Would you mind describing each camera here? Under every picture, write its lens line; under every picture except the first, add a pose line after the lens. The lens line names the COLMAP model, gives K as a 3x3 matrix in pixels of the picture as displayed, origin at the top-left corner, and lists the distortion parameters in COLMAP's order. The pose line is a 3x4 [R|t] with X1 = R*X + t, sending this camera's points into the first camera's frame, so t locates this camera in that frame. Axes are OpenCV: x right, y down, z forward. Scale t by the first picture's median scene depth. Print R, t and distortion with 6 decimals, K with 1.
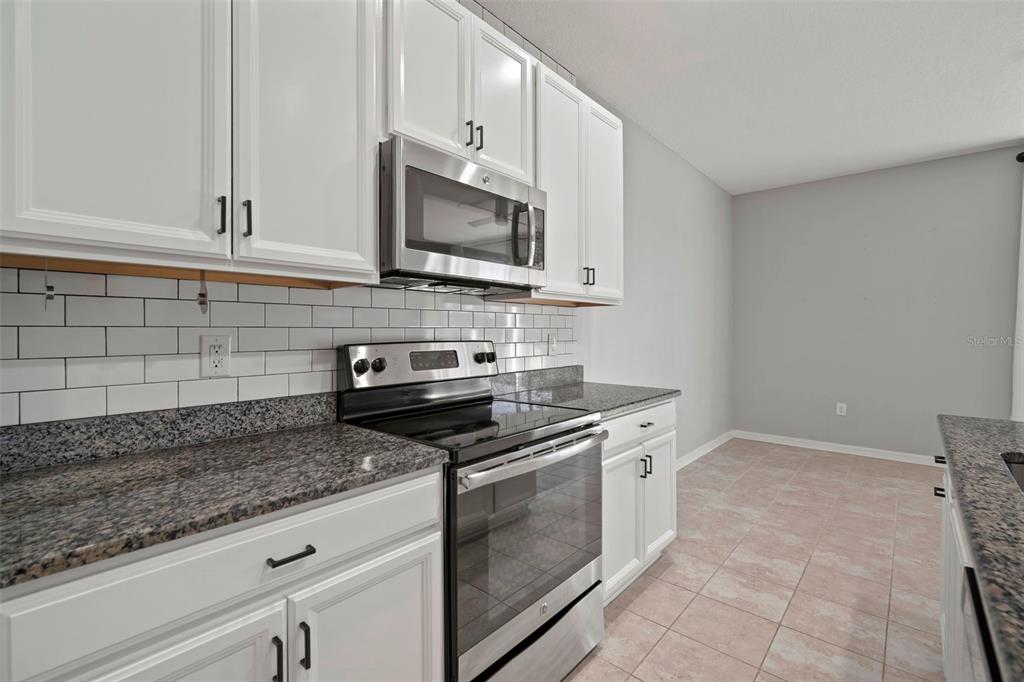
lens RADIAL K [[455.3, 0, 502.6], [0, 455.3, 336.6], [0, 0, 1]] dist [-0.008281, 0.000658]
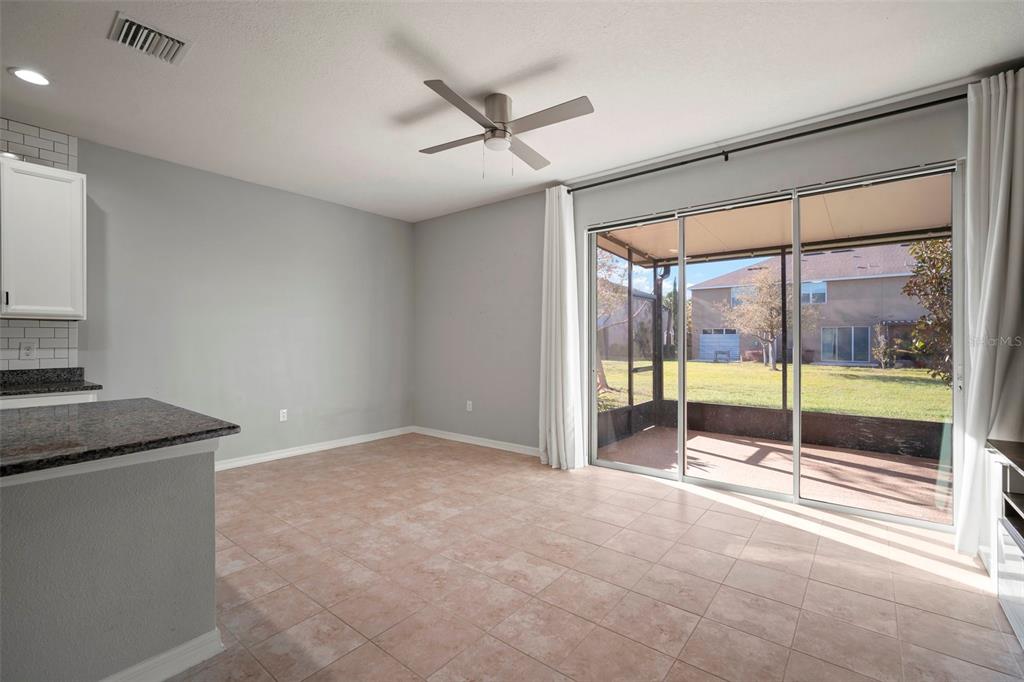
lens RADIAL K [[455.3, 0, 508.1], [0, 455.3, 340.5], [0, 0, 1]] dist [-0.008281, 0.000658]
pose [[0.998382, -0.003458, 0.056762, 1.557029], [0.004269, 0.999891, -0.014165, 0.014151], [-0.056706, 0.014384, 0.998287, -0.375796]]
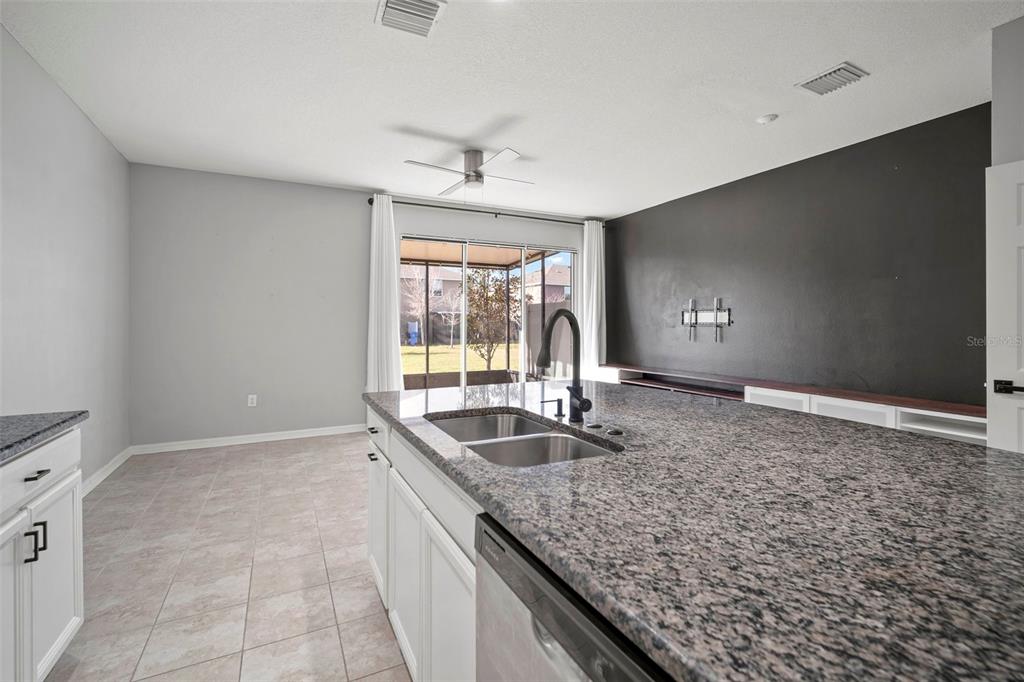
lens RADIAL K [[455.3, 0, 514.1], [0, 455.3, 323.4], [0, 0, 1]] dist [-0.008281, 0.000658]
pose [[0.352400, -0.000915, 0.935849, -0.032259], [0.017123, 0.999838, -0.005470, -0.002527], [-0.935693, 0.017952, 0.352359, 0.134035]]
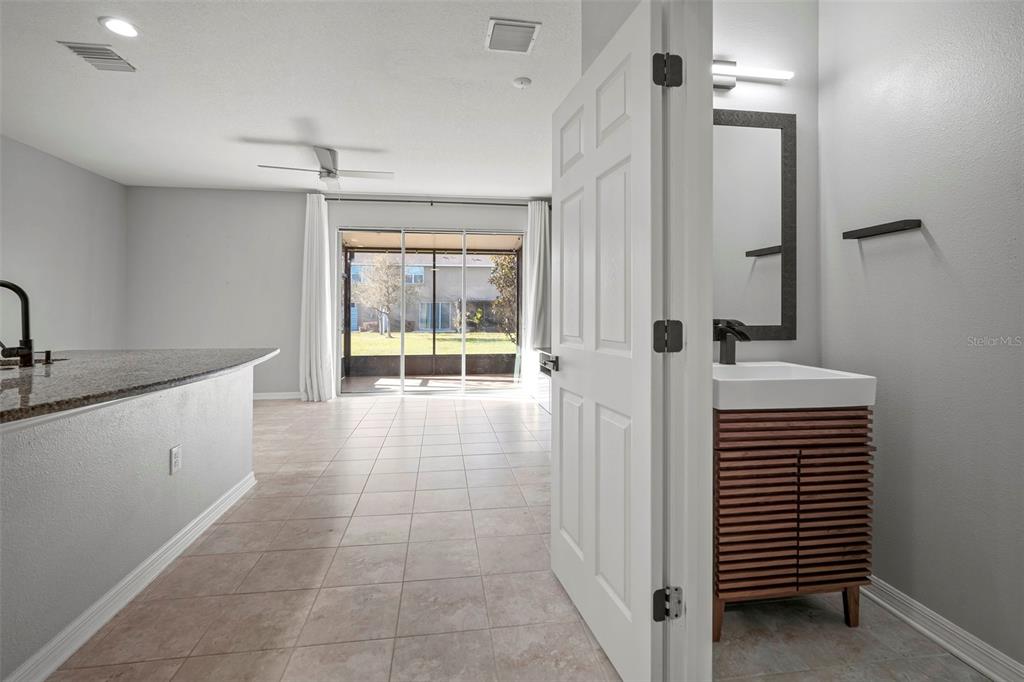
lens RADIAL K [[455.3, 0, 516.3], [0, 455.3, 312.2], [0, 0, 1]] dist [-0.008281, 0.000658]
pose [[0.629770, -0.001846, 0.776779, 0.553141], [0.014530, 0.999850, -0.009404, 0.057490], [-0.776646, 0.017209, 0.629703, -1.007258]]
